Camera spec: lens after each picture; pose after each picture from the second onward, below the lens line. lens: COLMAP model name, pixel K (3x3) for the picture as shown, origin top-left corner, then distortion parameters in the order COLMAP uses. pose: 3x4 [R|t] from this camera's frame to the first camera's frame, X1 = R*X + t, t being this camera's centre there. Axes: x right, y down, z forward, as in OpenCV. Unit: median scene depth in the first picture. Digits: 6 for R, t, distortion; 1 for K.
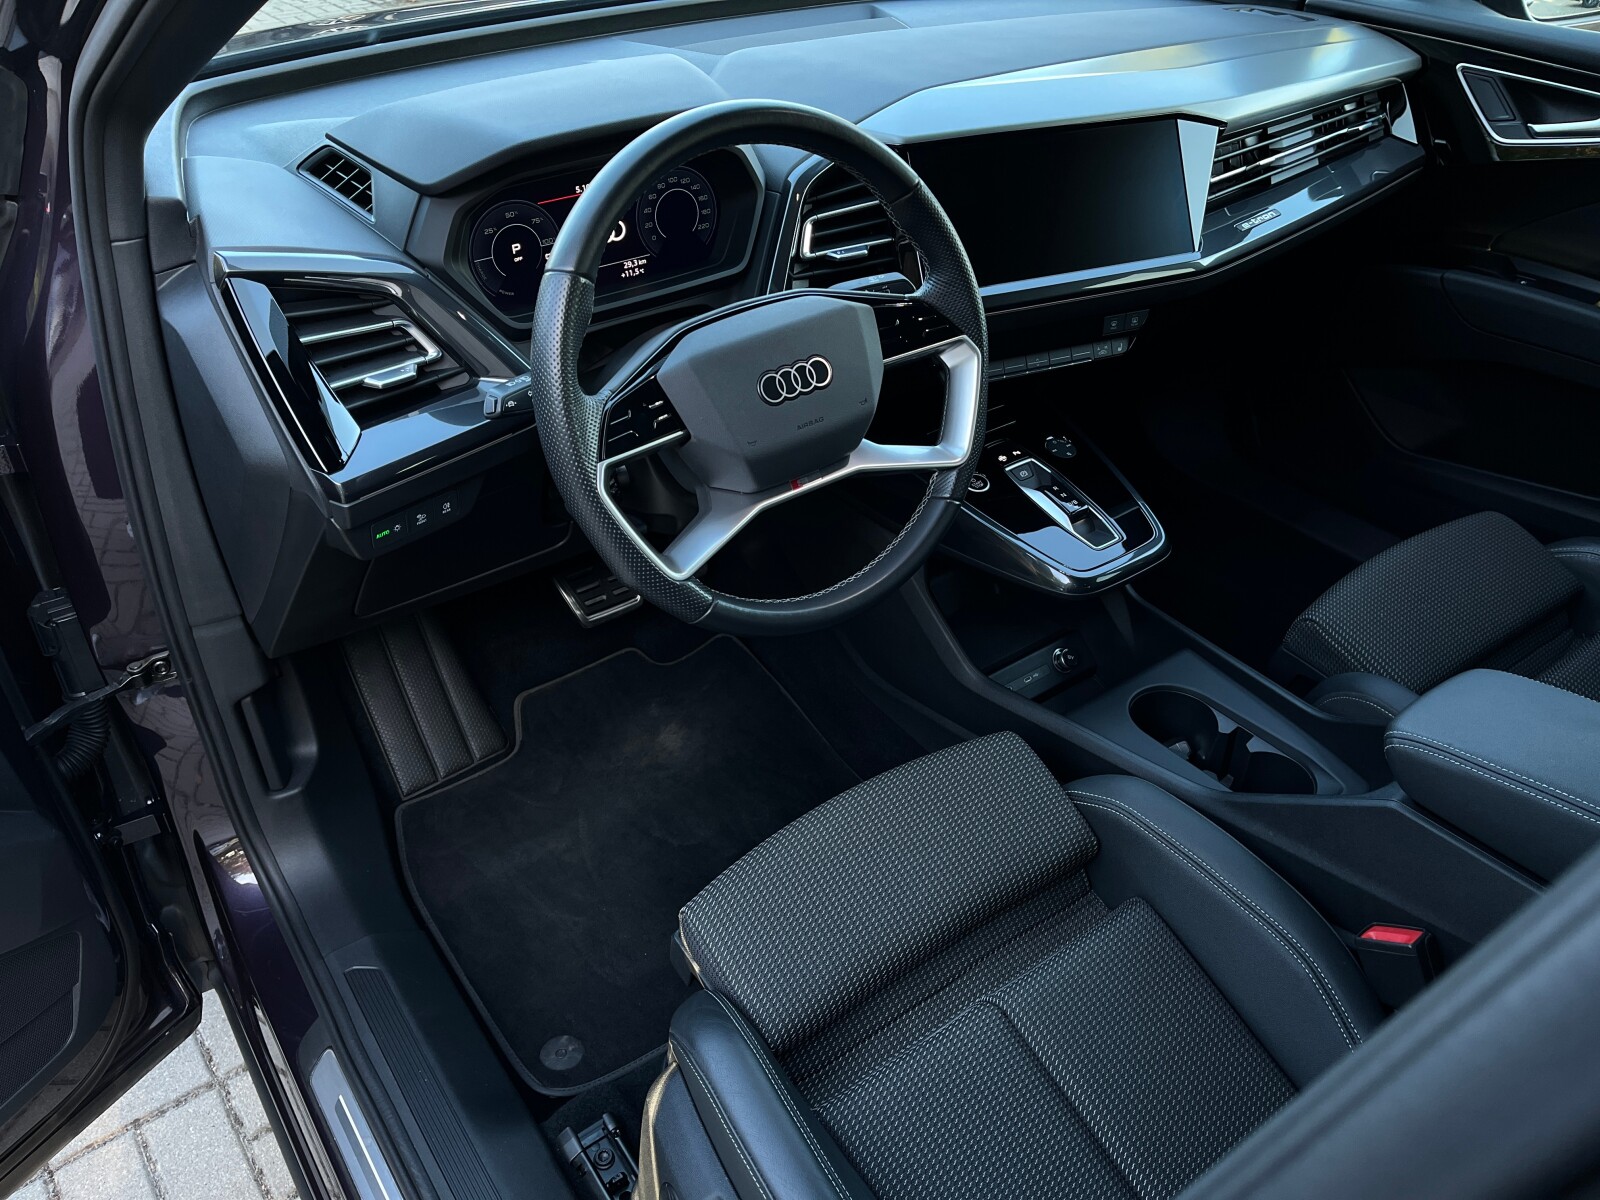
lens RADIAL K [[1231.7, 0, 806.4], [0, 1231.7, 600.2], [0, 0, 1]] dist [0.079448, -0.132057]
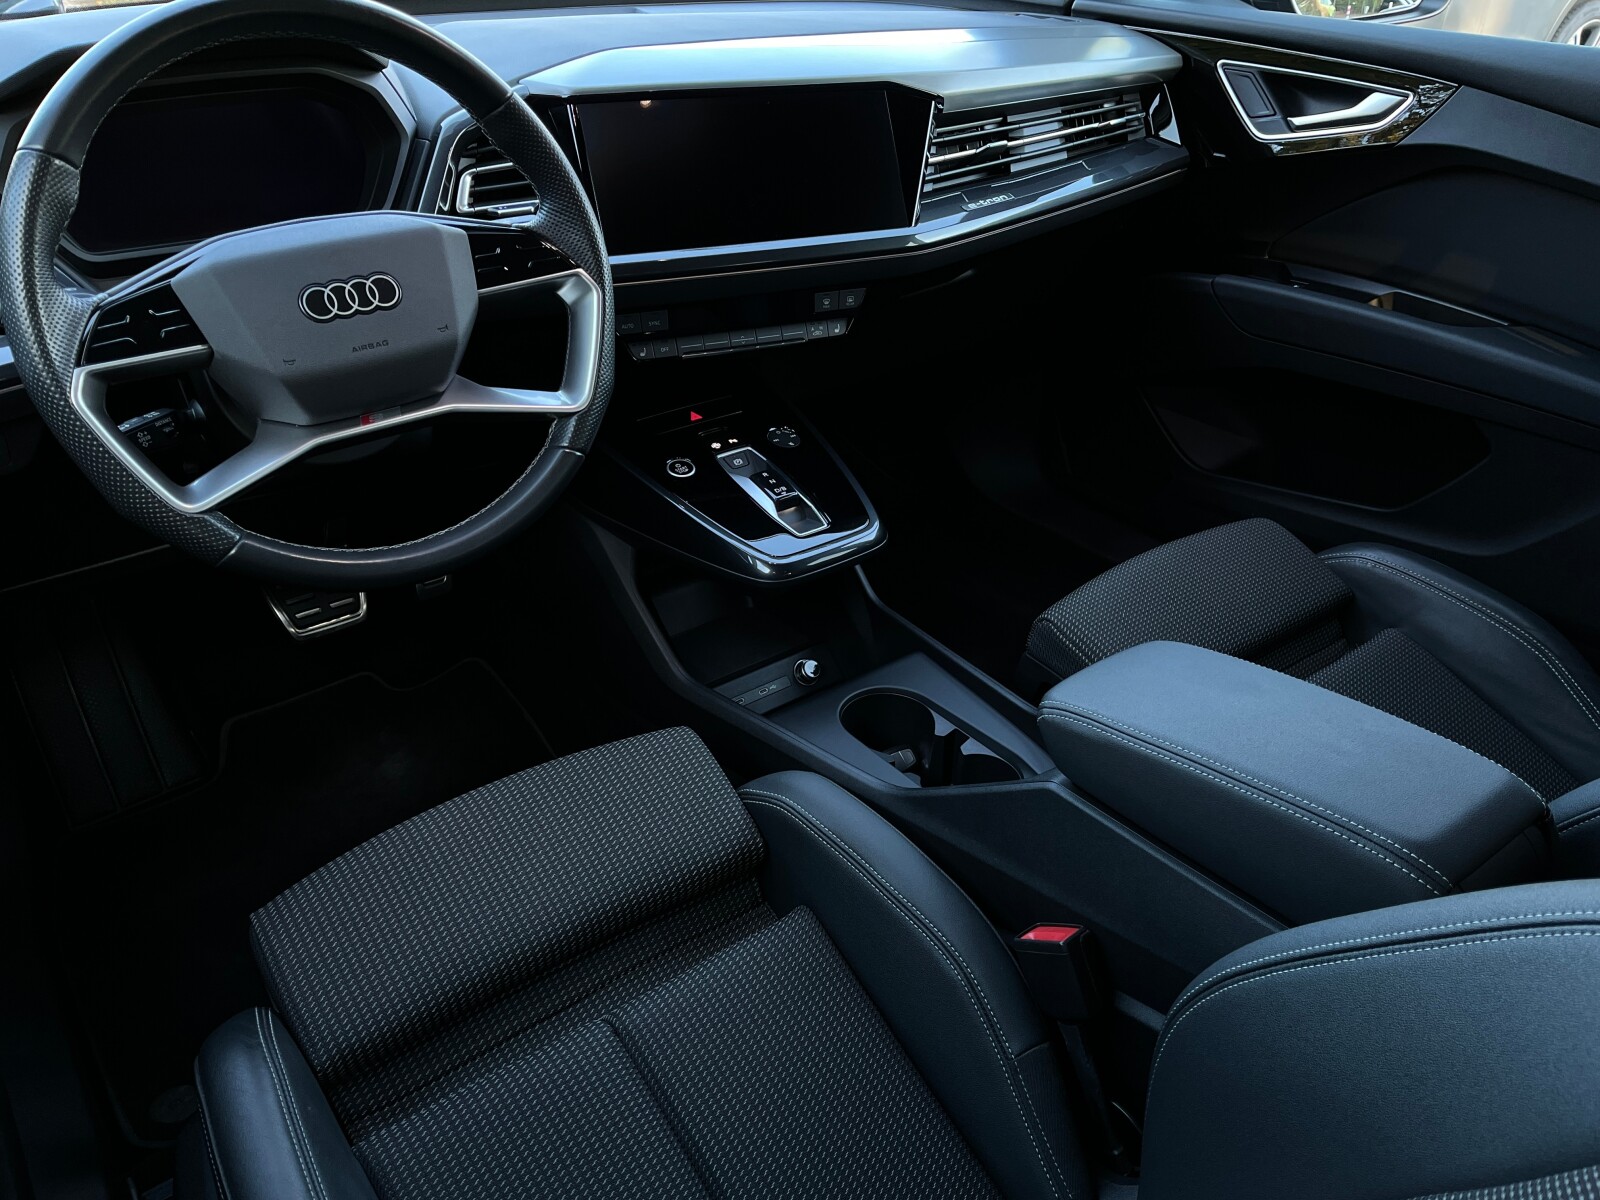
lens RADIAL K [[1231.7, 0, 806.4], [0, 1231.7, 600.2], [0, 0, 1]] dist [0.079448, -0.132057]
pose [[0.999733, 0.000740, 0.023083, 0.216300], [0.001181, 0.996541, -0.083100, 0.082829], [-0.023065, 0.083105, 0.996274, 0.085141]]
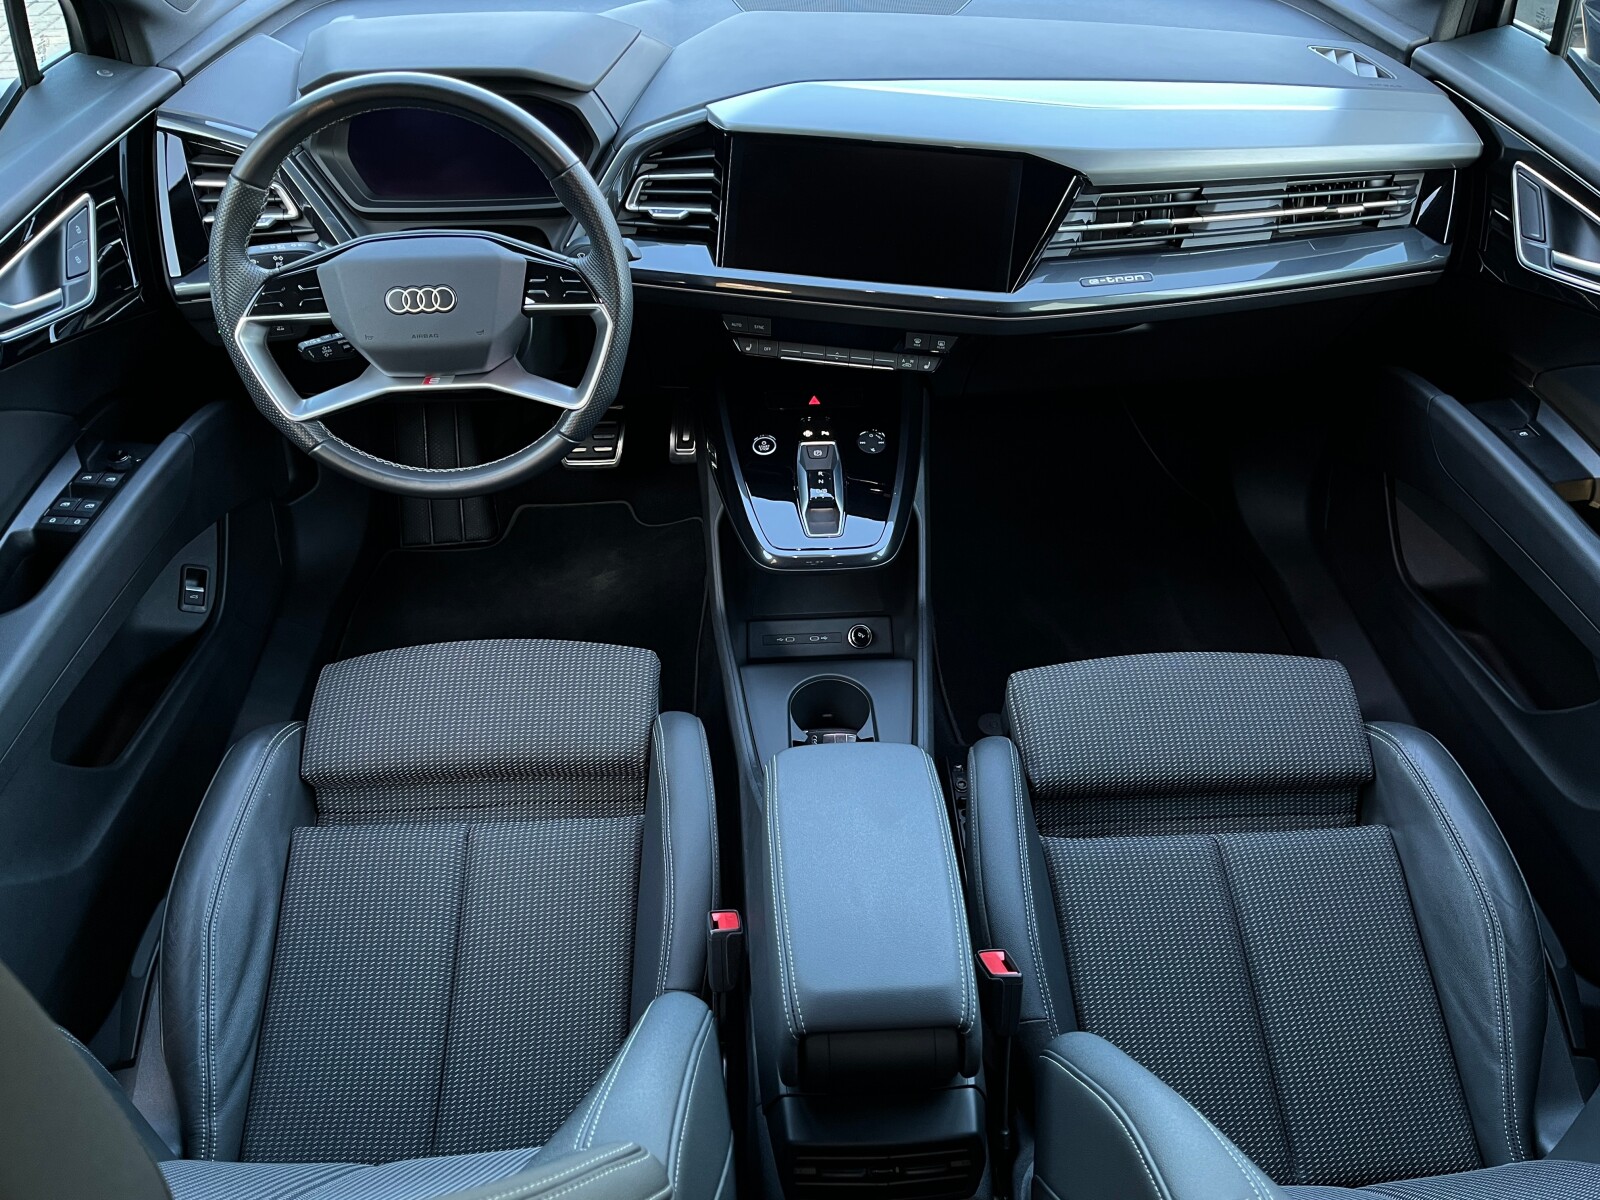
lens RADIAL K [[1201.9, 0, 800.0], [0, 1201.9, 600.0], [0, 0, 1]] dist [0.076701, -0.115282]
pose [[0.832392, 0.363135, -0.418636, 0.686853], [-0.320190, 0.931696, 0.171528, -0.166238], [0.452329, -0.008735, 0.891809, 0.046183]]
